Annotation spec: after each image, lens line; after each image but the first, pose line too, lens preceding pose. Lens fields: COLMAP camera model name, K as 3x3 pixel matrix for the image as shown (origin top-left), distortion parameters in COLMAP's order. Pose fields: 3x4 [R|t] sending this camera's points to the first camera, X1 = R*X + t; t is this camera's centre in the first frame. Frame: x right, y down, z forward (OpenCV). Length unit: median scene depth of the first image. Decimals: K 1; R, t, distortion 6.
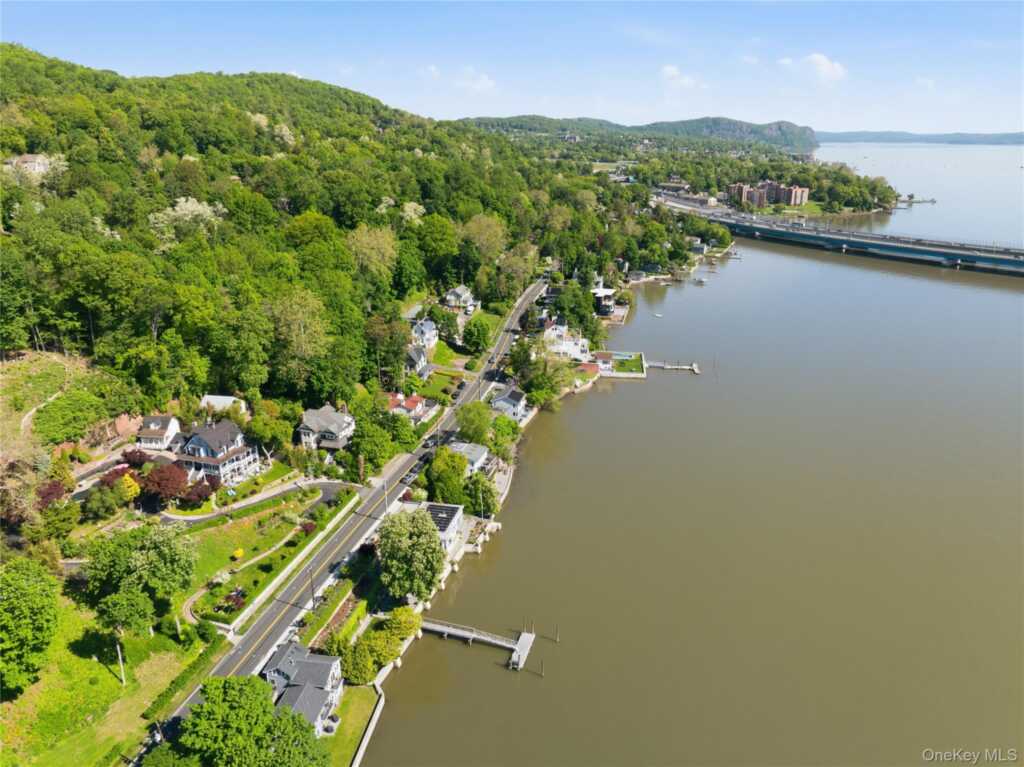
lens RADIAL K [[712.1, 0, 511.7], [0, 712.1, 385.2], [0, 0, 1]] dist [-0.003537, -0.000416]
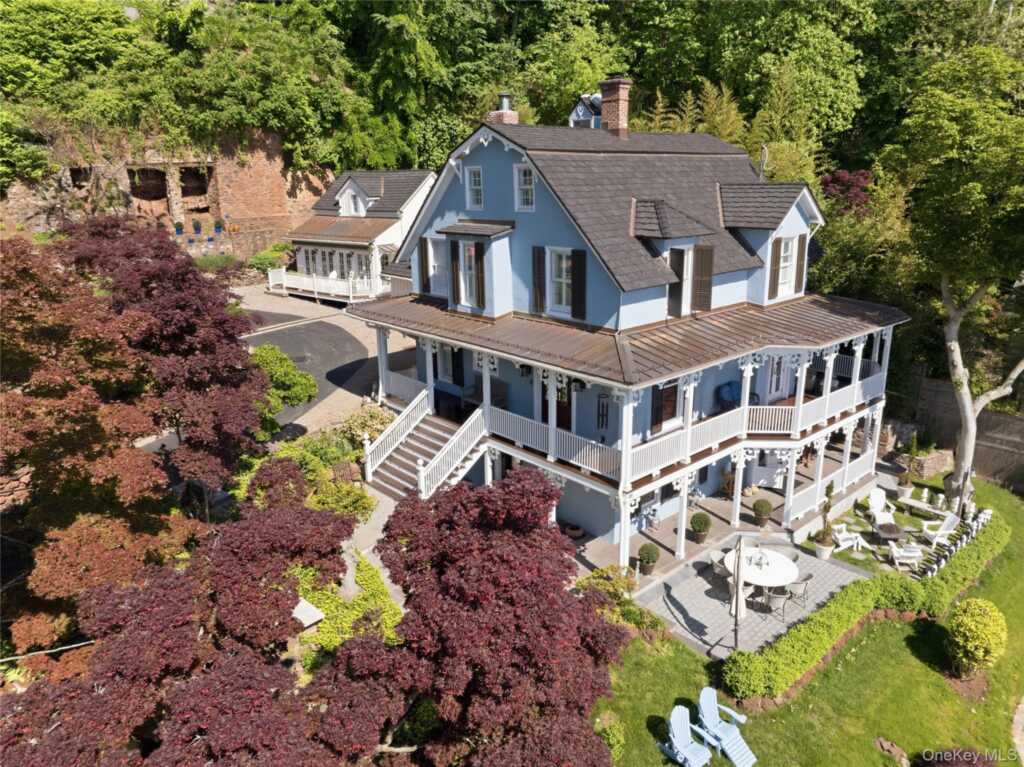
lens RADIAL K [[712.1, 0, 512.8], [0, 712.1, 383.3], [0, 0, 1]] dist [-0.003537, -0.000416]
pose [[0.855615, 0.121890, -0.503056, -0.367799], [-0.158882, 0.986807, -0.031130, 0.115043], [0.492625, 0.106562, 0.863693, 0.891531]]
